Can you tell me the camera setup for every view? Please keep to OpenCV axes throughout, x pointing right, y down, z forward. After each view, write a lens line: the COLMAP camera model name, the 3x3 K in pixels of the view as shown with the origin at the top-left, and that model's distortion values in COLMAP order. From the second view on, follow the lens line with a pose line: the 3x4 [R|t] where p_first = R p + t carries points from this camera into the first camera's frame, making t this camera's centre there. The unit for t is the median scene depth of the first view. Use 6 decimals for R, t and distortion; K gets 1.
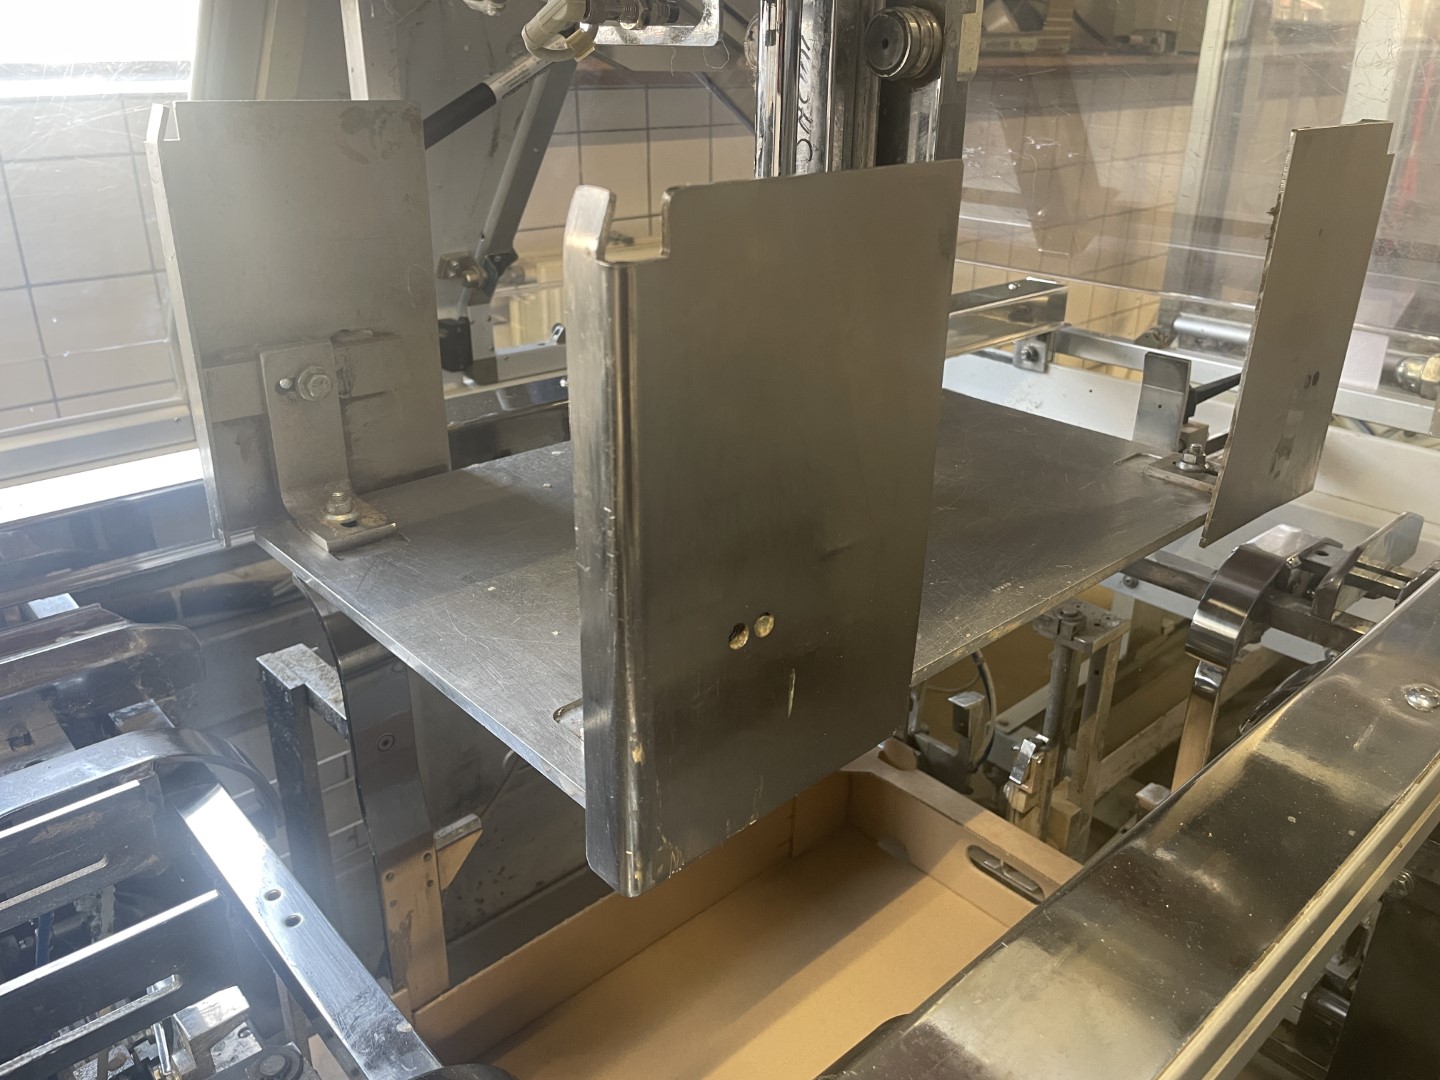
lens RADIAL K [[1100.6, 0, 722.8], [0, 1100.6, 532.5], [0, 0, 1]] dist [0.013791, -0.025460]
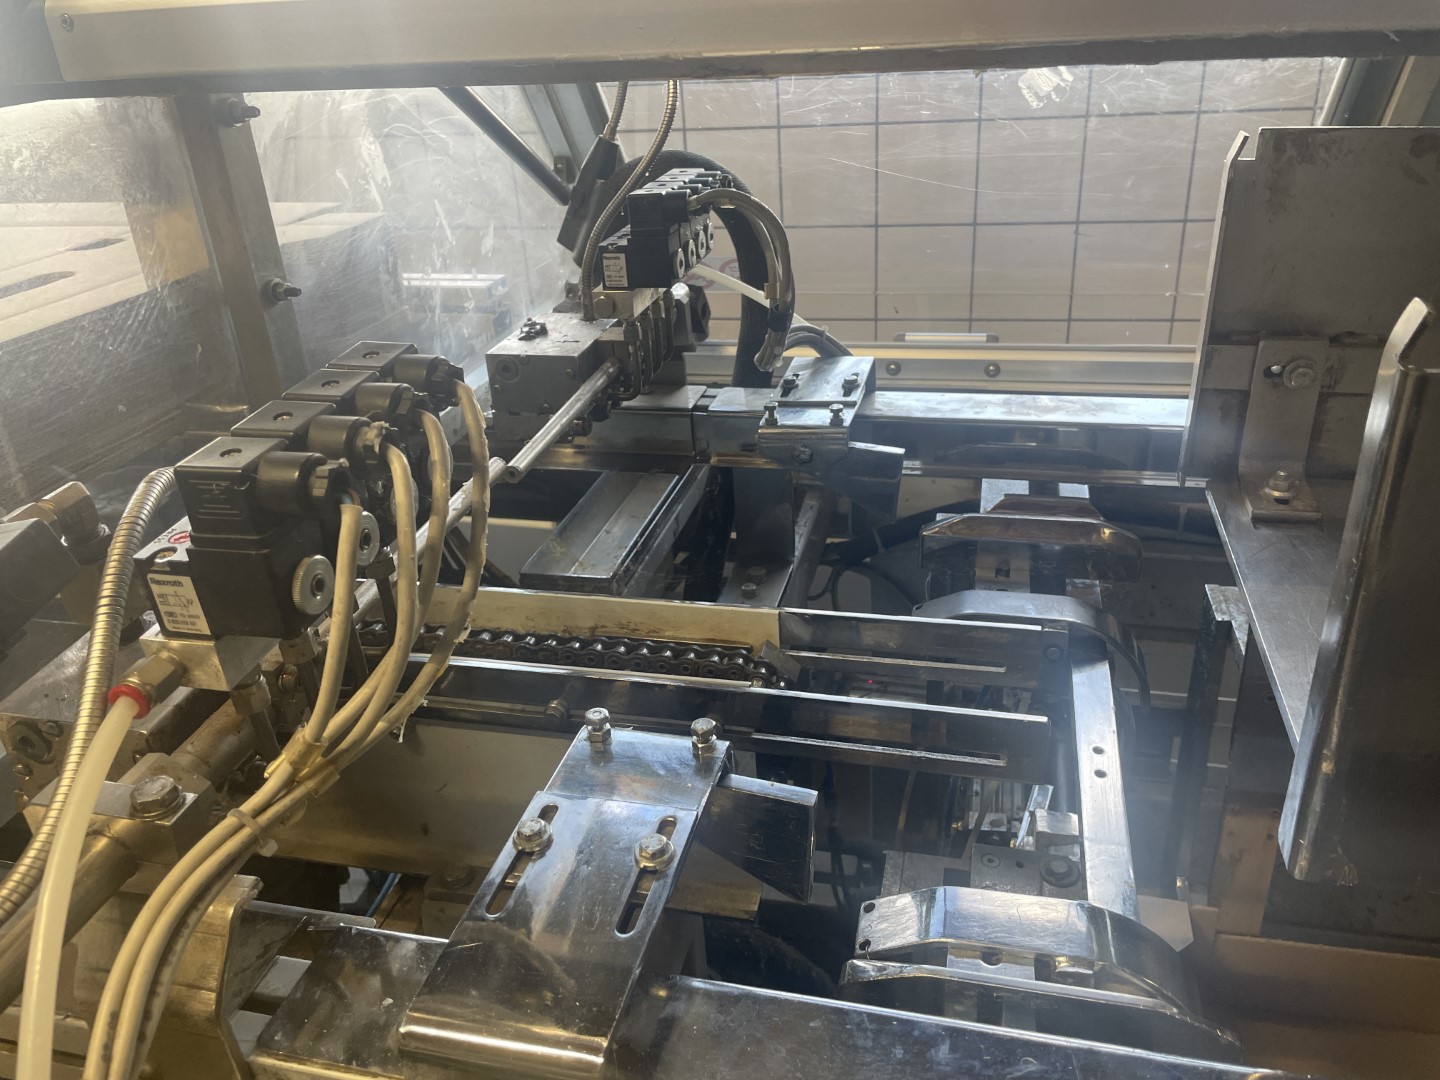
lens RADIAL K [[1100.6, 0, 722.9], [0, 1100.6, 539.6], [0, 0, 1]] dist [0.013791, -0.025460]
pose [[0.540081, 0.339272, -0.770200, 0.240929], [-0.273113, 0.936273, 0.220914, -0.064384], [0.796067, 0.091040, 0.598322, -0.138017]]
